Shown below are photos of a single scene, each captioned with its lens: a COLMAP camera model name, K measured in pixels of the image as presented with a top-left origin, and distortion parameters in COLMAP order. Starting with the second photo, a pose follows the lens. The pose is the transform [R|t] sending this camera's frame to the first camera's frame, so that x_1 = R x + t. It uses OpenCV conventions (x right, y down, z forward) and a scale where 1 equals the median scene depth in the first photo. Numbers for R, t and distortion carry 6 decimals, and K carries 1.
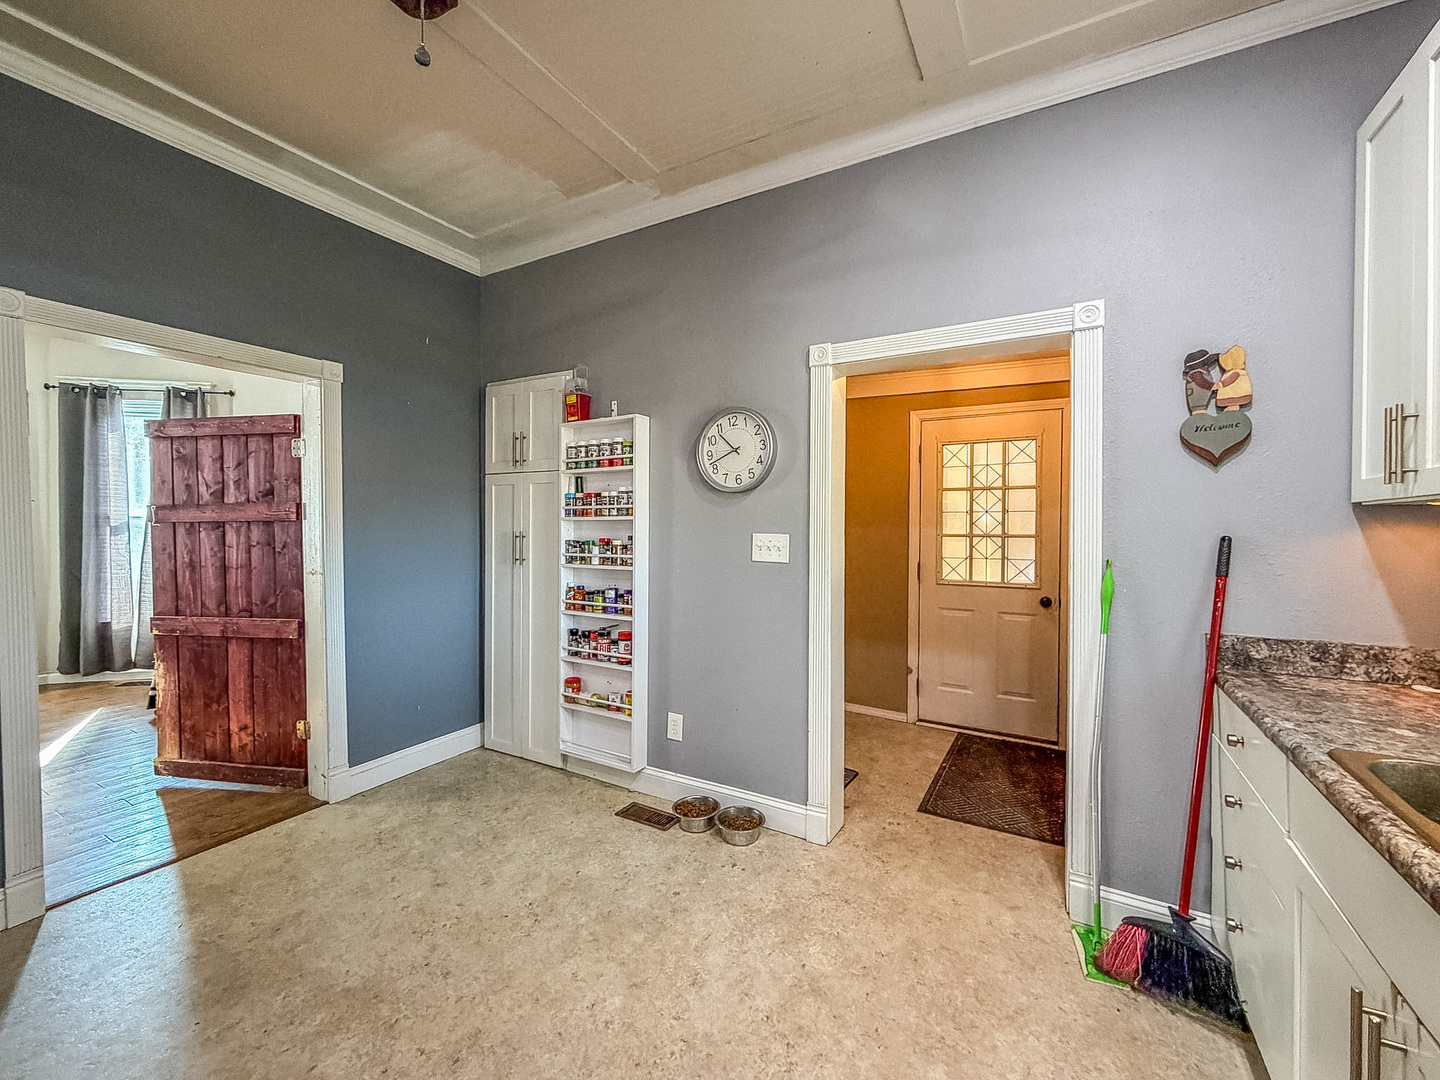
lens RADIAL K [[585.5, 0, 723.3], [0, 585.5, 531.2], [0, 0, 1]] dist [-0.000674, -0.000131]
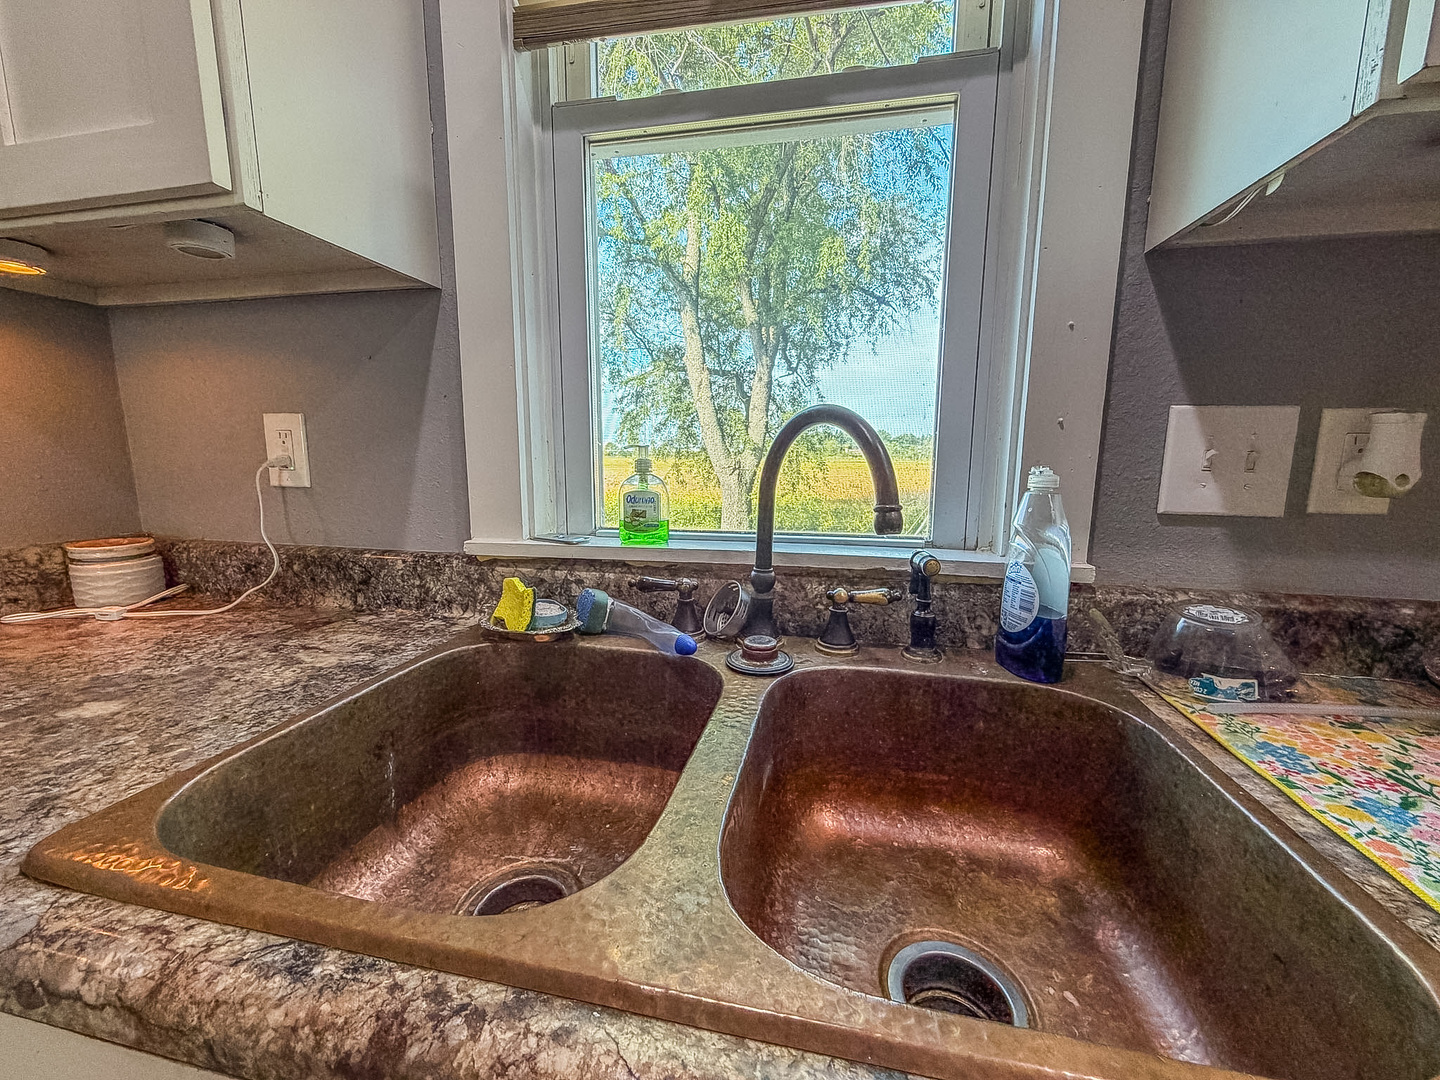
lens RADIAL K [[585.5, 0, 723.3], [0, 585.5, 531.2], [0, 0, 1]] dist [-0.000674, -0.000131]
pose [[-0.309420, -0.138851, 0.940733, 0.701156], [0.001956, 0.989187, 0.146646, 0.158103], [-0.950923, 0.047215, -0.305803, 0.799589]]
